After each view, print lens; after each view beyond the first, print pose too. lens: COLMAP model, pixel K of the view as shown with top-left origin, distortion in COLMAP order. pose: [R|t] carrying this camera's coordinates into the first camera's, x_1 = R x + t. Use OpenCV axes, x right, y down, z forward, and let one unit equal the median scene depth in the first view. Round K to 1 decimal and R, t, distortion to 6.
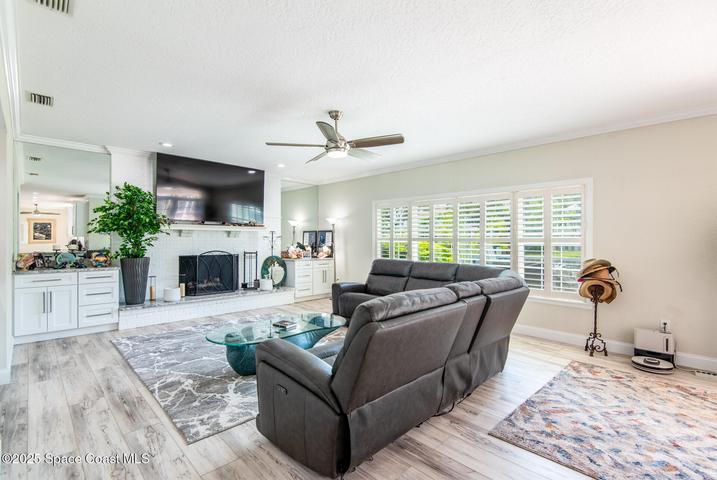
lens RADIAL K [[337.7, 0, 363.0], [0, 337.7, 240.9], [0, 0, 1]] dist [0.004419, 0.000136]
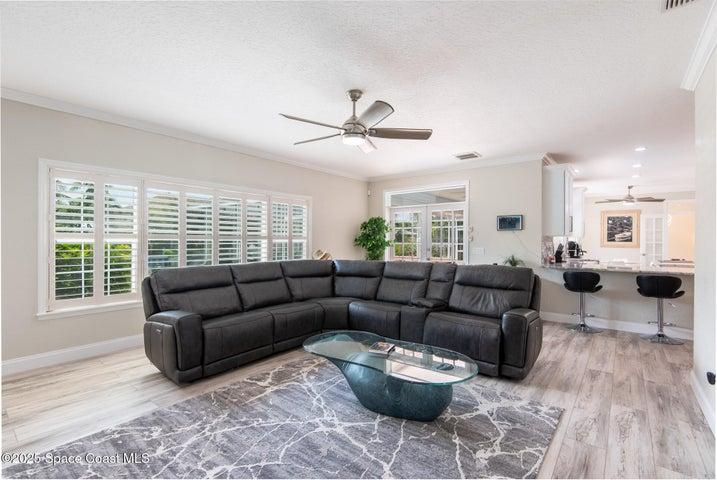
lens RADIAL K [[337.7, 0, 363.3], [0, 337.7, 238.3], [0, 0, 1]] dist [0.004419, 0.000136]
pose [[-0.131887, -0.001538, 0.991264, -1.239874], [0.001544, 0.999997, 0.001757, -0.006340], [-0.991264, 0.001762, -0.131885, 1.435024]]
